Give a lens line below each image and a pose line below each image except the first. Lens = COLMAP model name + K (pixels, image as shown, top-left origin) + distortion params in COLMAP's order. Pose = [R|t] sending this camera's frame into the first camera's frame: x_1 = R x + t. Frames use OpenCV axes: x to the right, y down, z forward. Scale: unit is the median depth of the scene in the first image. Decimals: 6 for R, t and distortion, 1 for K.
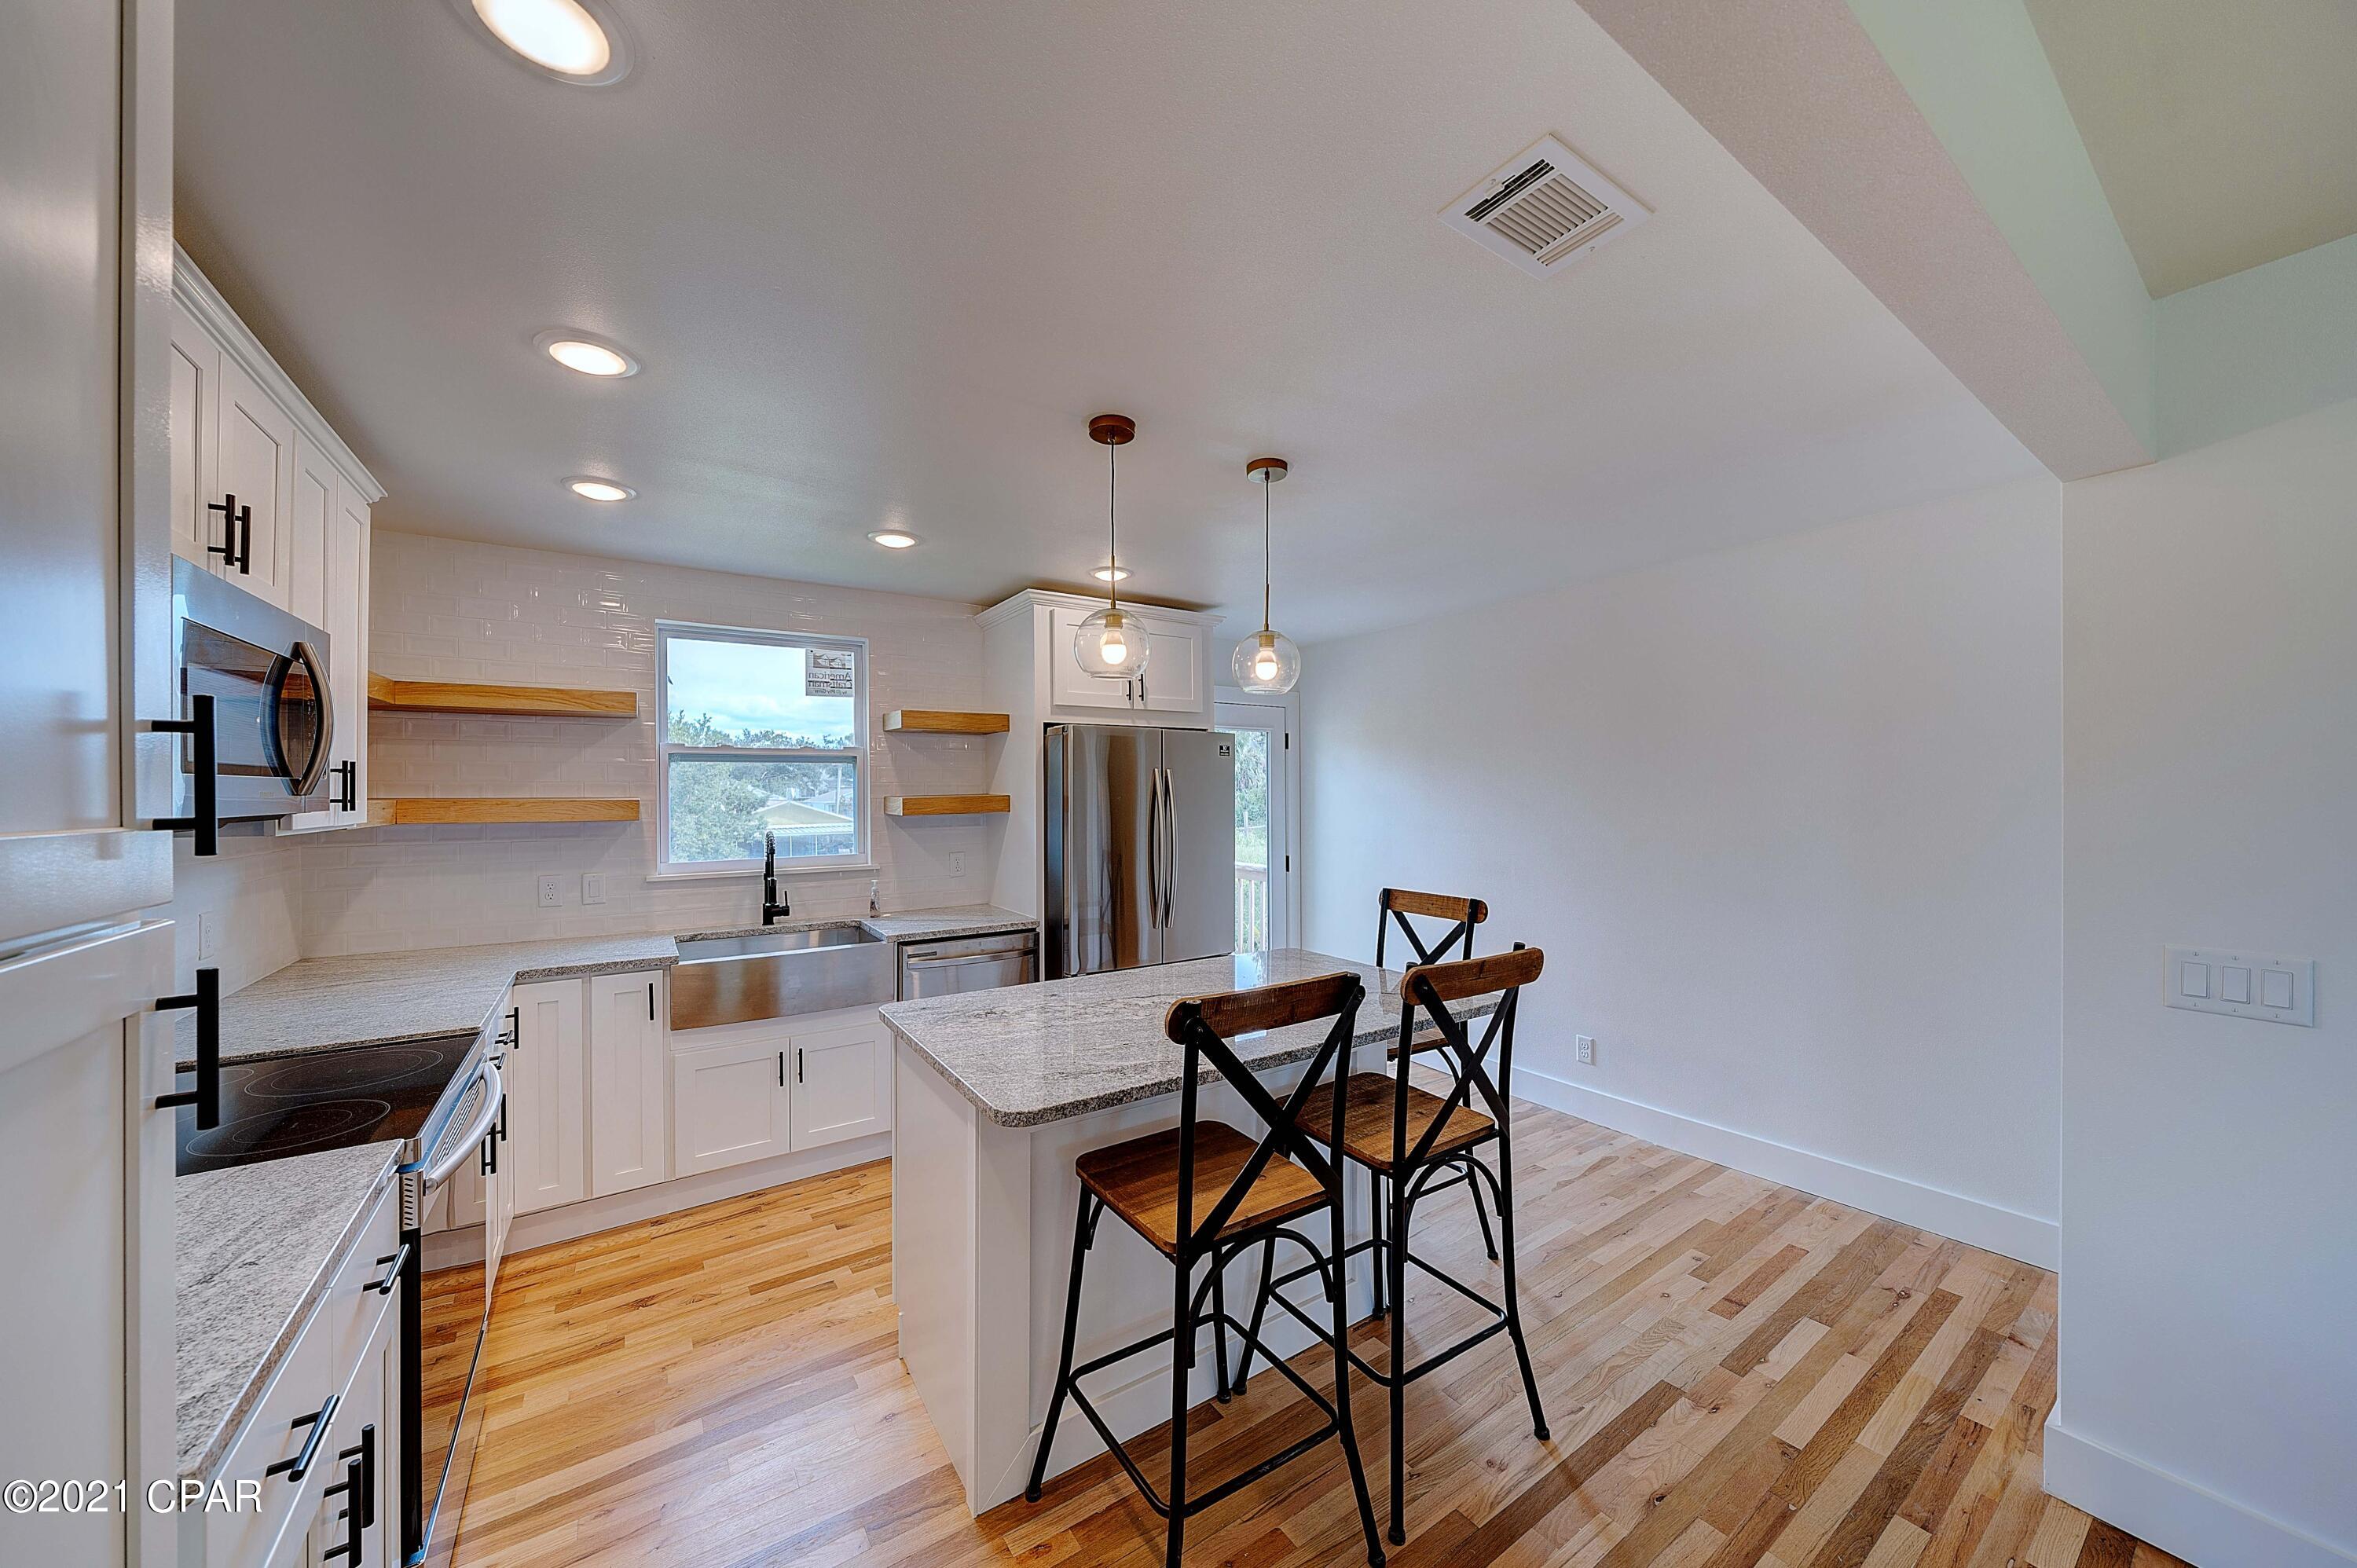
lens RADIAL K [[820.7, 0, 1173.8], [0, 820.7, 783.8], [0, 0, 1]] dist [0.000445, -0.000099]
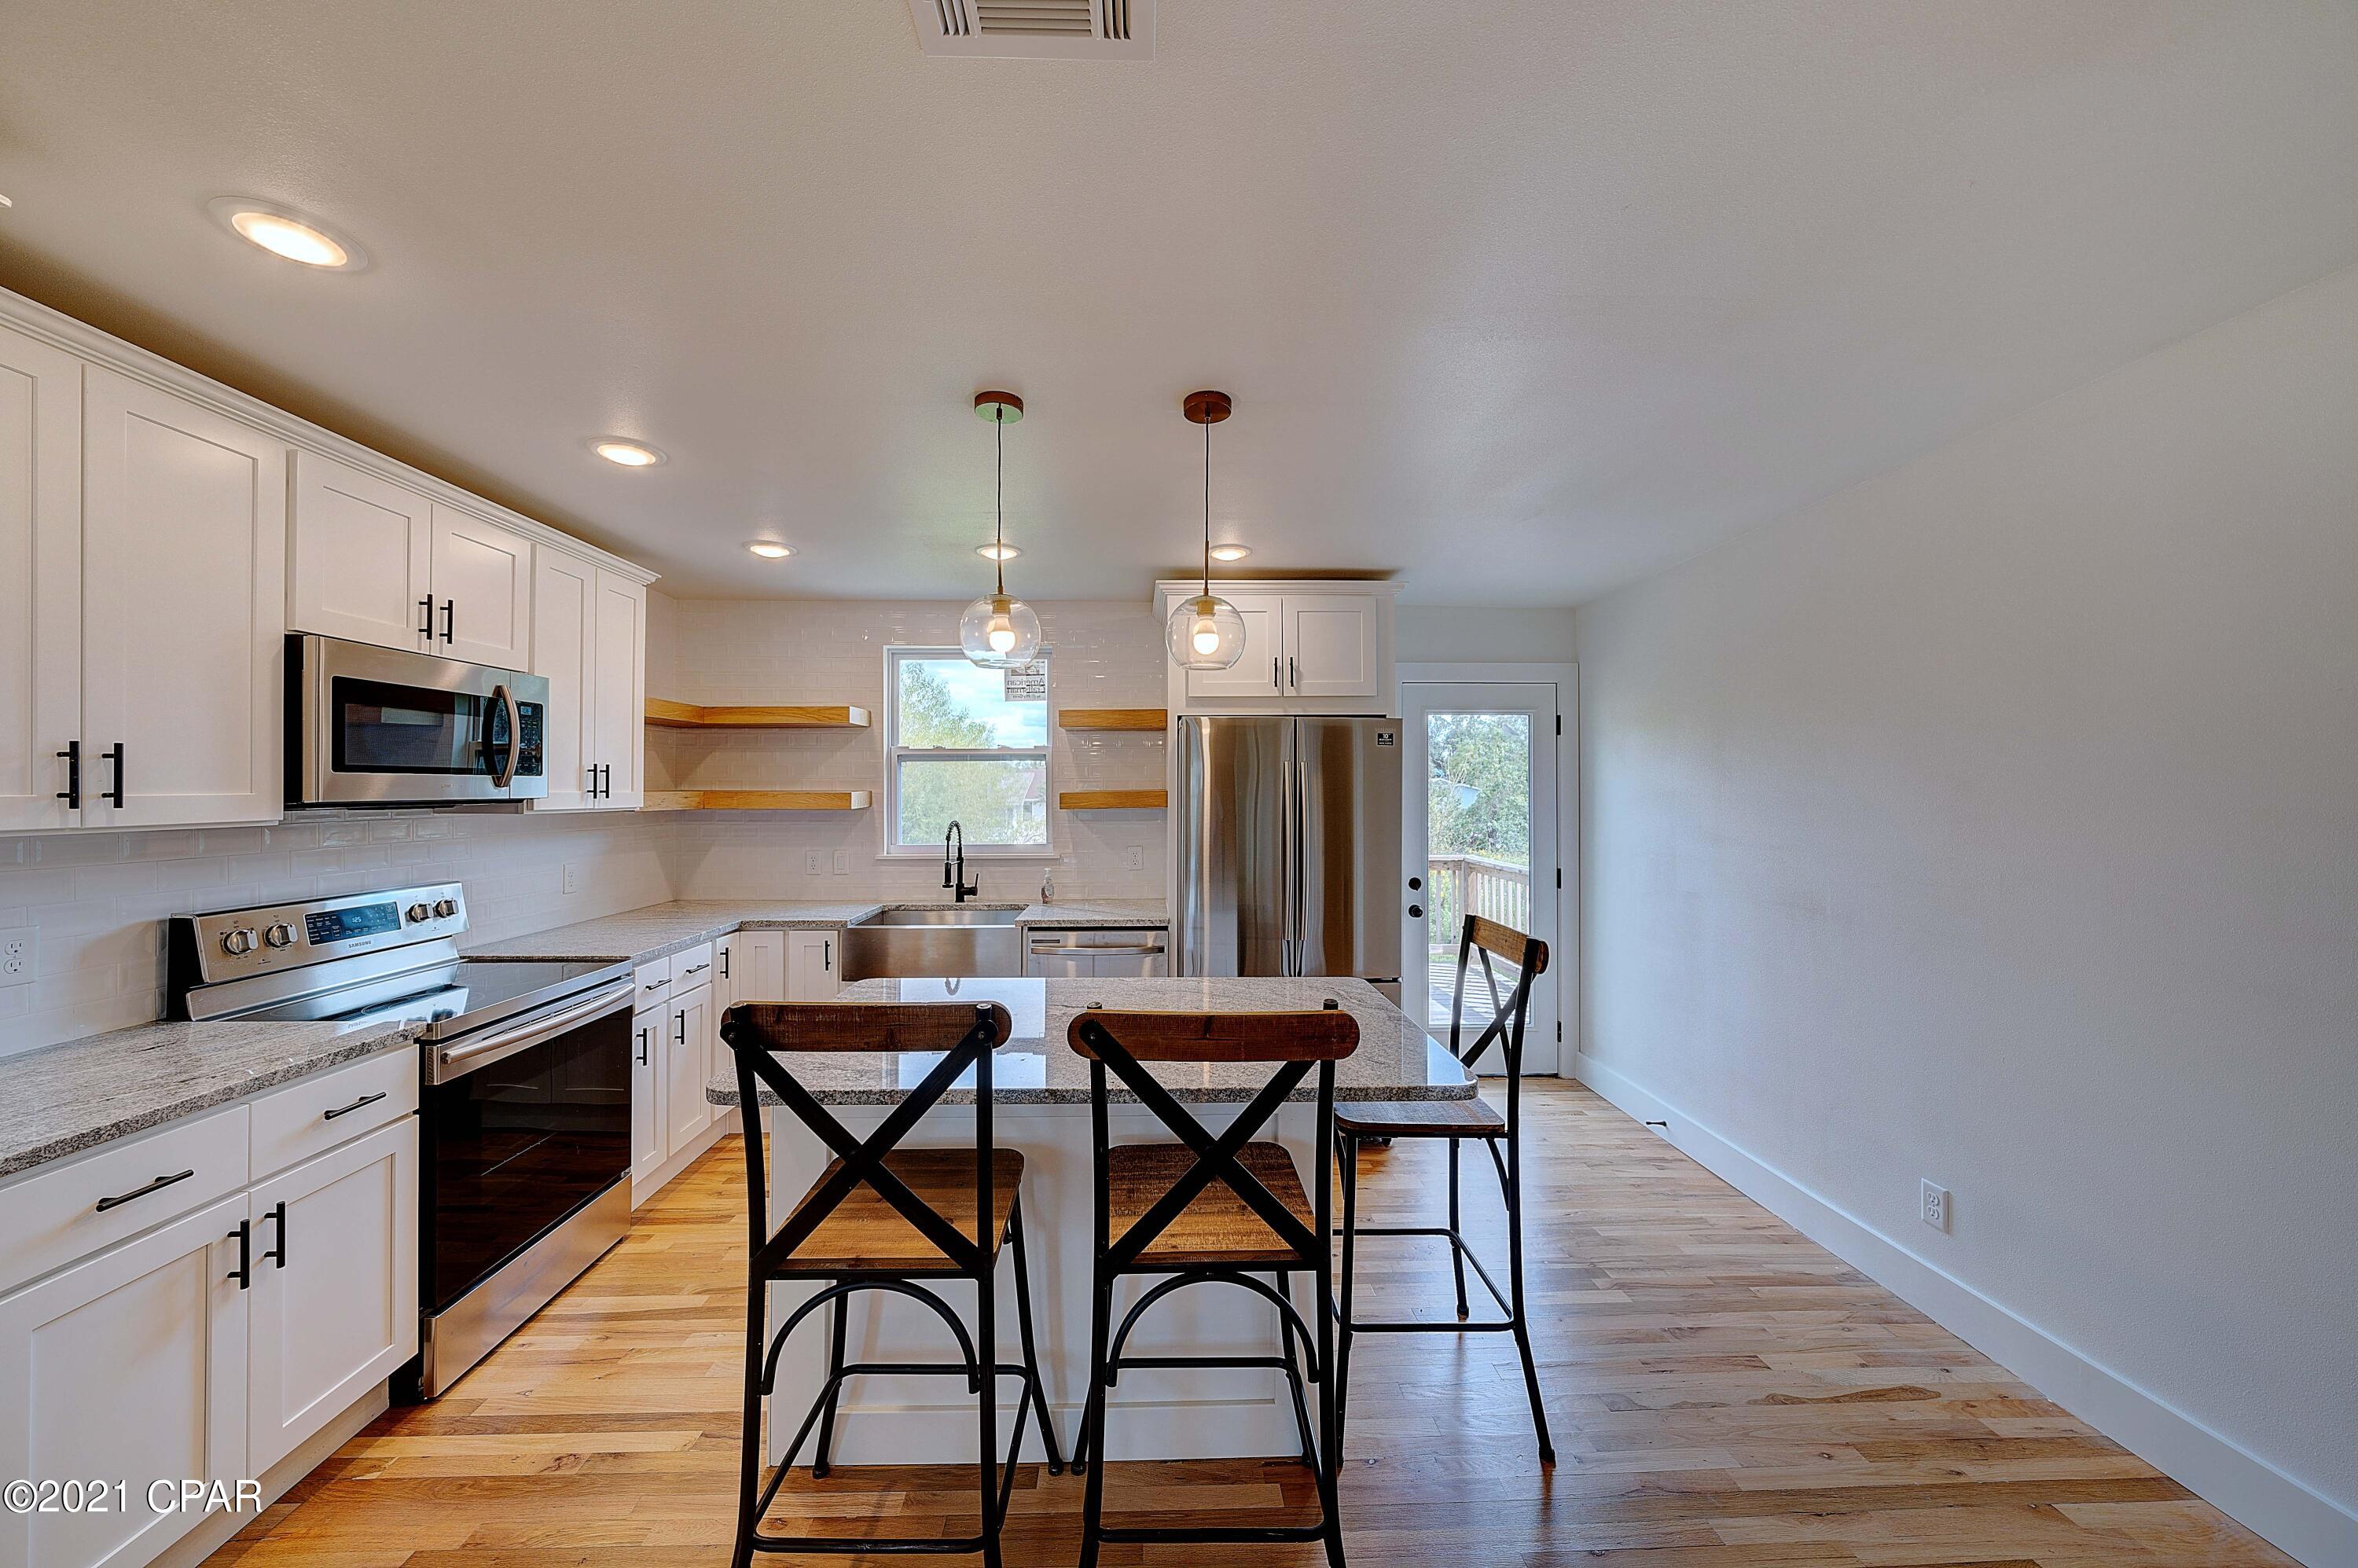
lens RADIAL K [[821.1, 0, 1174.3], [0, 821.1, 783.8], [0, 0, 1]] dist [0.000445, -0.000099]
pose [[0.845895, -0.001101, -0.533349, 0.378821], [0.002393, 0.999996, 0.001730, 0.004561], [0.533345, -0.002739, 0.845894, 0.188384]]
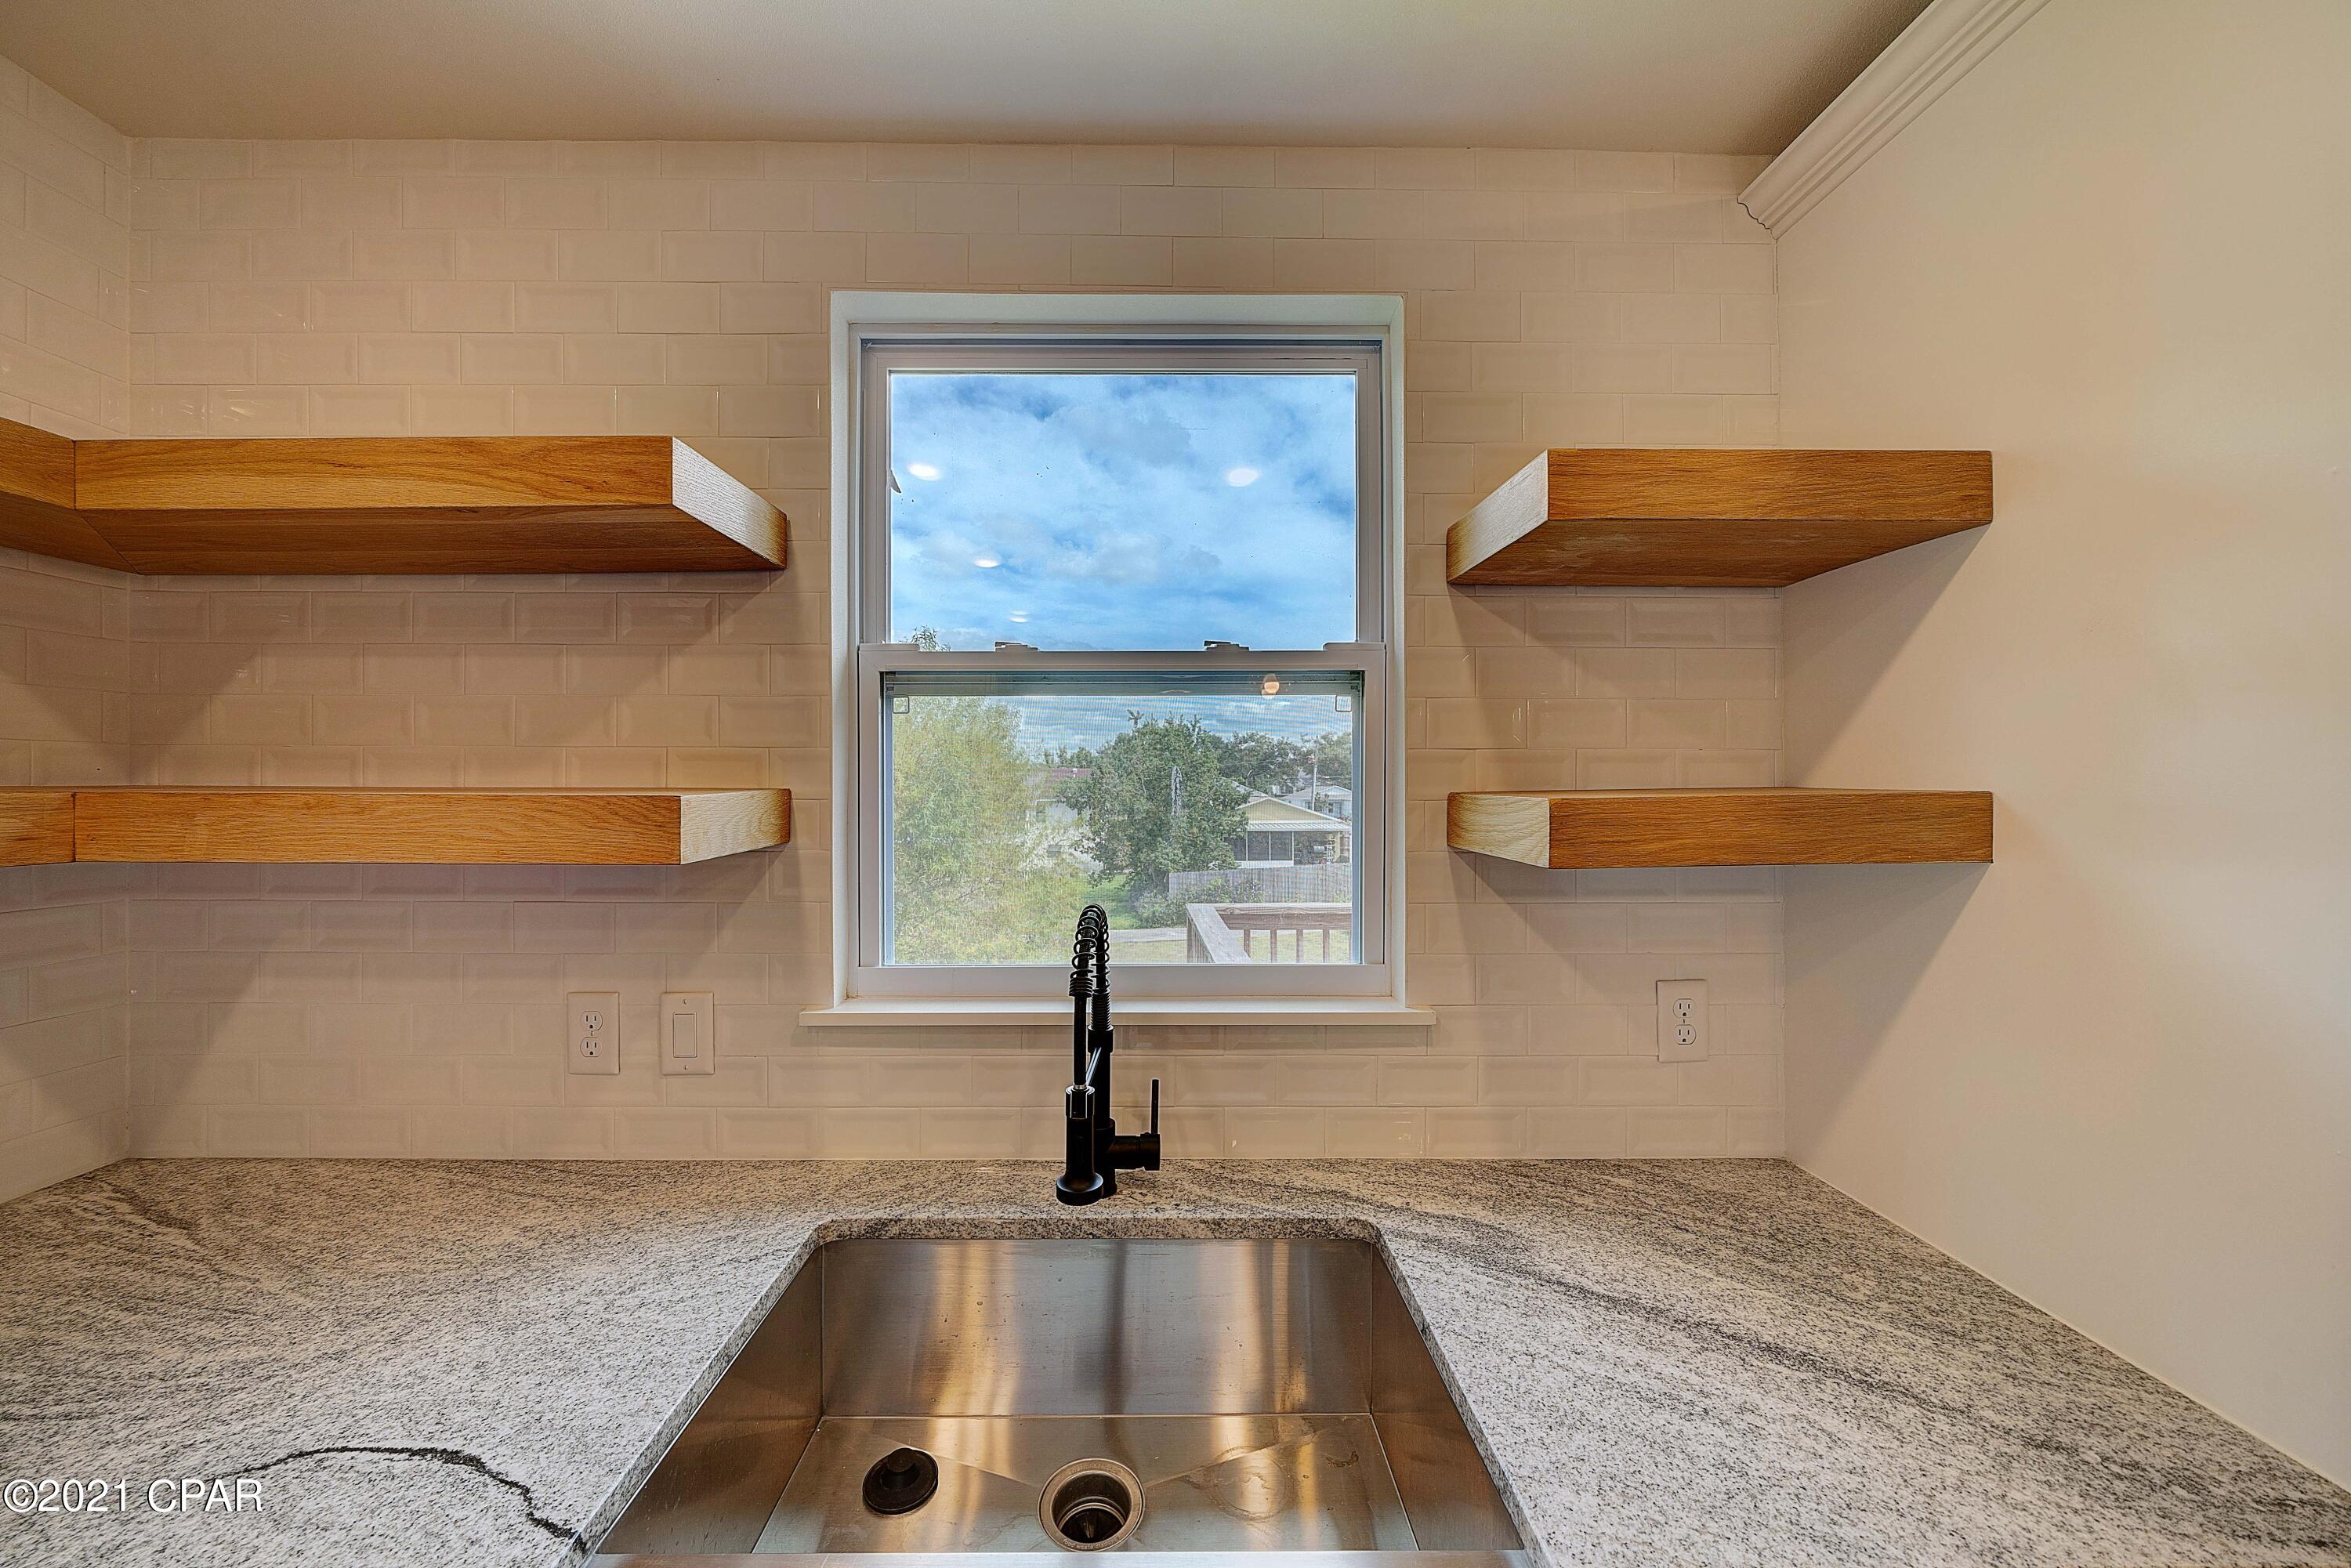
lens RADIAL K [[818.7, 0, 1170.8], [0, 818.7, 783.8], [0, 0, 1]] dist [0.000445, -0.000099]
pose [[0.846687, 0.000744, -0.532091, -0.306781], [0.000724, 0.999996, 0.002550, 0.012807], [0.532091, -0.002544, 0.846683, 0.753145]]
